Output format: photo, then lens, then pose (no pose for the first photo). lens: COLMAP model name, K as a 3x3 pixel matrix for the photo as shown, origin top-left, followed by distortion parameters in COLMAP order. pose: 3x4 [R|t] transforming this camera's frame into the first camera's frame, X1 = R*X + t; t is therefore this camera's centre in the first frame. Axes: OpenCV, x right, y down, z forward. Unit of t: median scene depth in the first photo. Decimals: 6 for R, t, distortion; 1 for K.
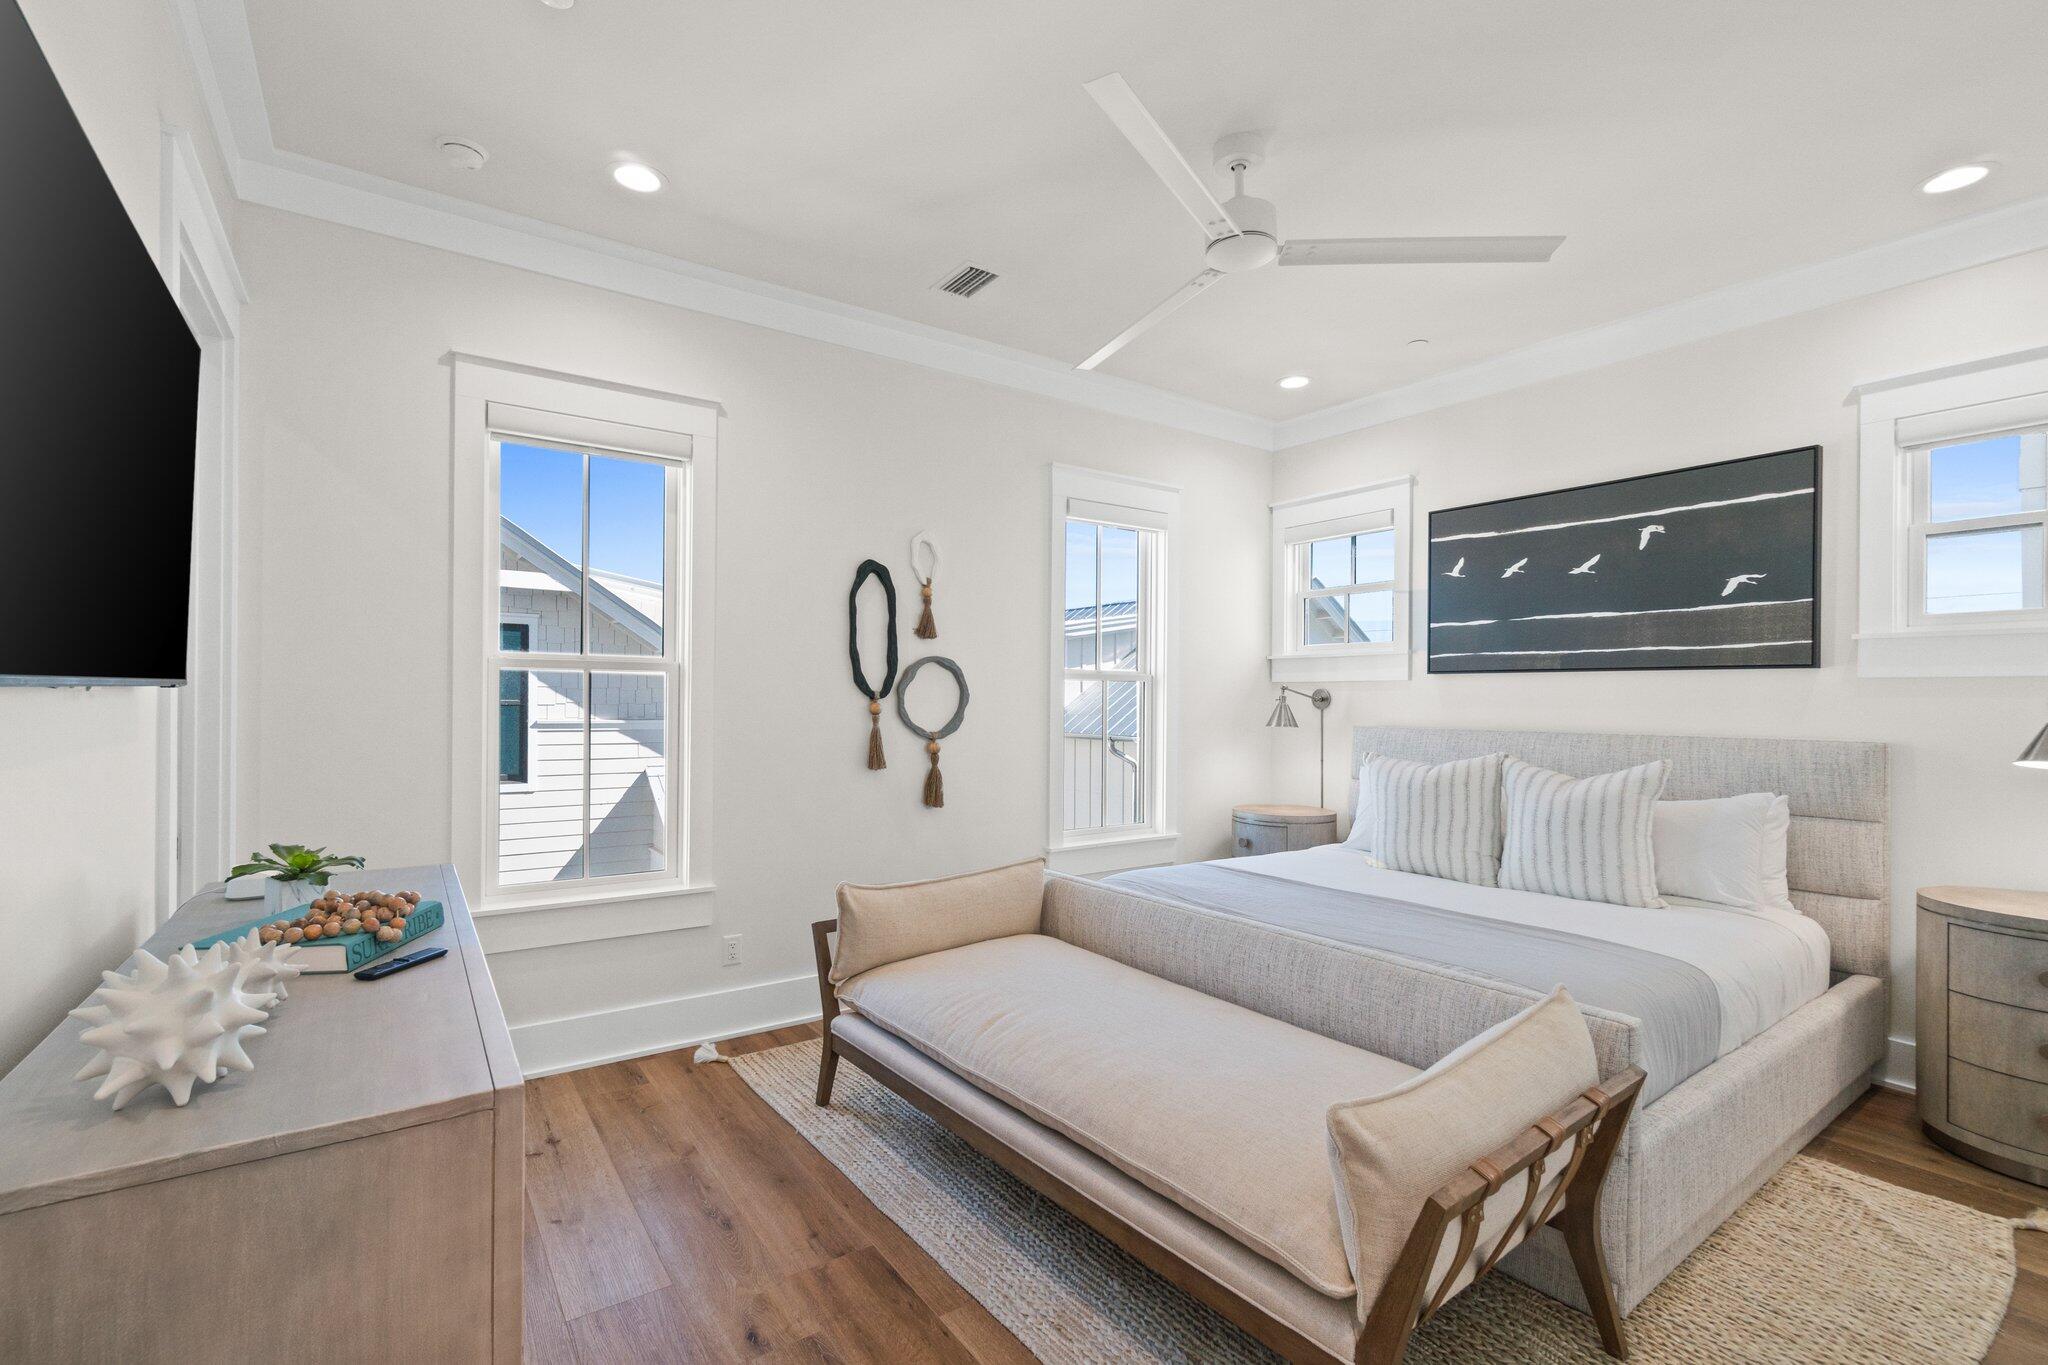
lens RADIAL K [[893.6, 0, 1026.8], [0, 893.6, 704.7], [0, 0, 1]] dist [0.003712, 0.000866]
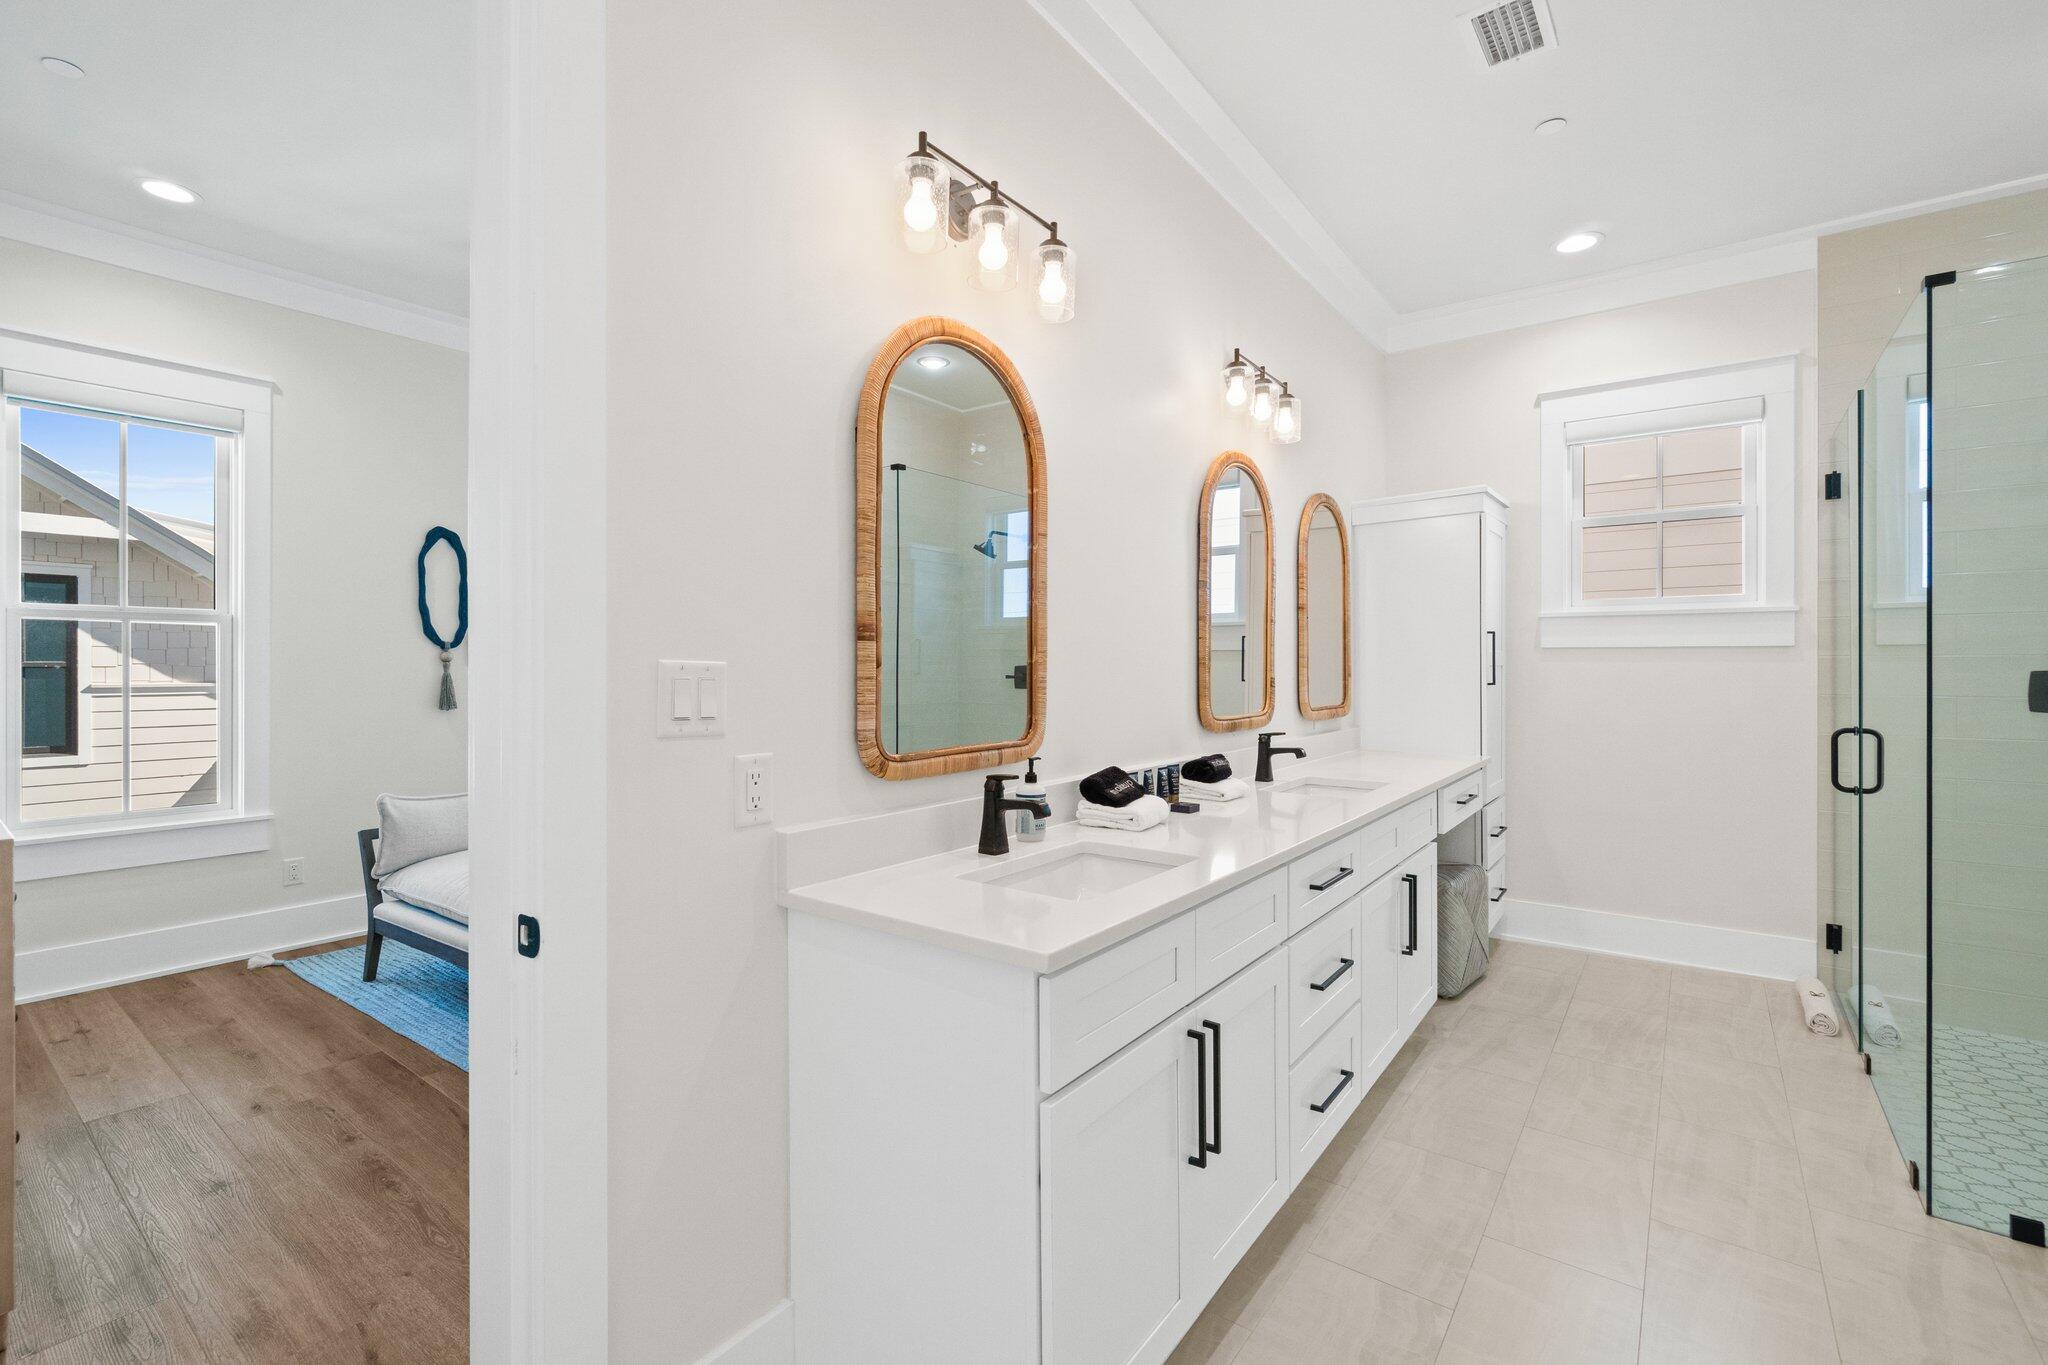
lens RADIAL K [[893.6, 0, 1023.5], [0, 893.6, 667.8], [0, 0, 1]] dist [0.003712, 0.000866]
pose [[0.956568, -0.008907, 0.291374, 0.232205], [0.008901, 0.999959, 0.001349, 0.026921], [-0.291374, 0.001303, 0.956608, -0.359434]]
